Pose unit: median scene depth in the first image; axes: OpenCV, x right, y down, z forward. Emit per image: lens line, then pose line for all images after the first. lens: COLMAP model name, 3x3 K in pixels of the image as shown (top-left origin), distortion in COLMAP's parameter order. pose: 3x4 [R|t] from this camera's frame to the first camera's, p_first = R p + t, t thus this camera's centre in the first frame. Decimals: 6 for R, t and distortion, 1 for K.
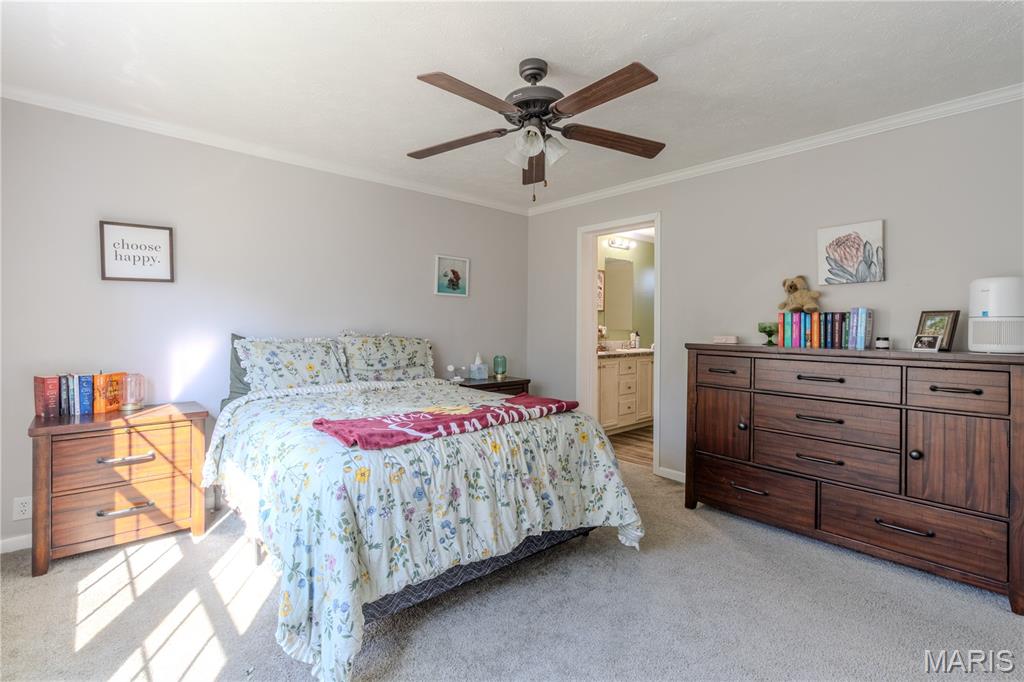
lens RADIAL K [[472.3, 0, 516.5], [0, 472.3, 327.0], [0, 0, 1]] dist [-0.000333, 0.000220]
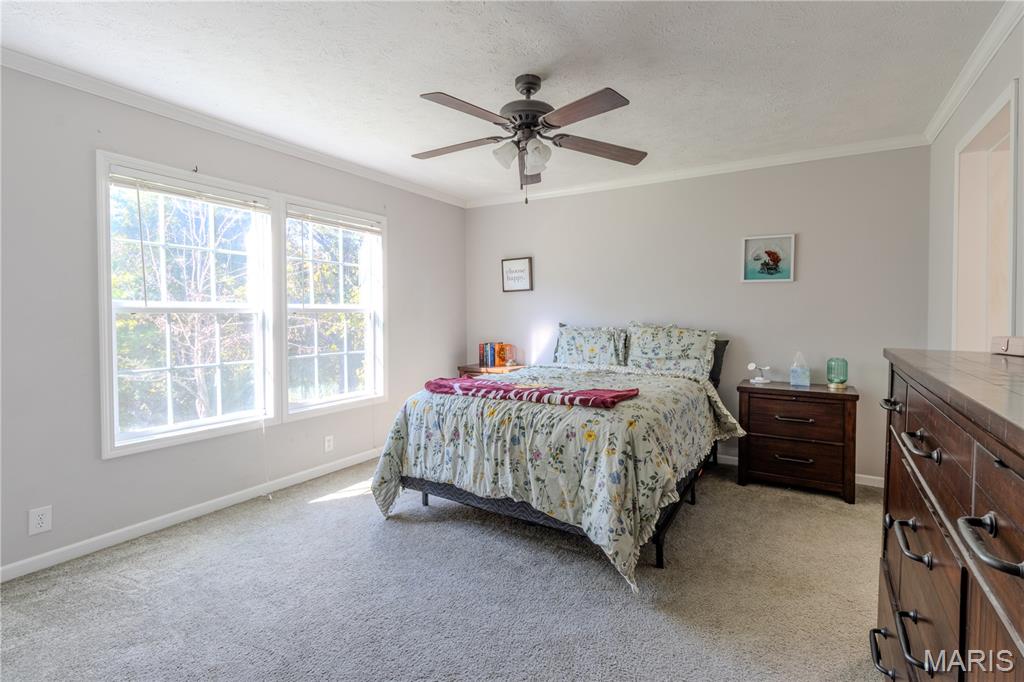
lens RADIAL K [[472.3, 0, 516.5], [0, 472.3, 327.0], [0, 0, 1]] dist [-0.000333, 0.000220]
pose [[0.293714, 0.016276, -0.955755, 1.032579], [-0.003179, 0.999866, 0.016050, 0.004741], [0.955888, -0.001676, 0.293726, 0.615489]]
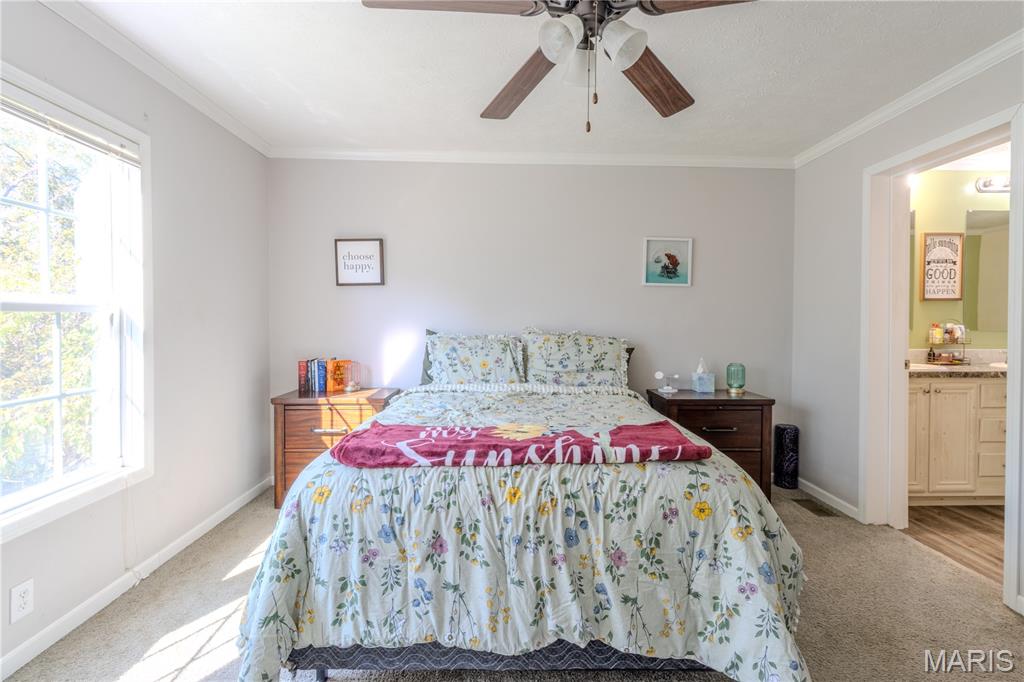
lens RADIAL K [[472.3, 0, 516.5], [0, 472.3, 327.0], [0, 0, 1]] dist [-0.000333, 0.000220]
pose [[0.762771, 0.007683, -0.646623, 0.363139], [-0.004228, 0.999967, 0.006894, -0.000370], [0.646655, -0.002524, 0.762779, 0.414429]]
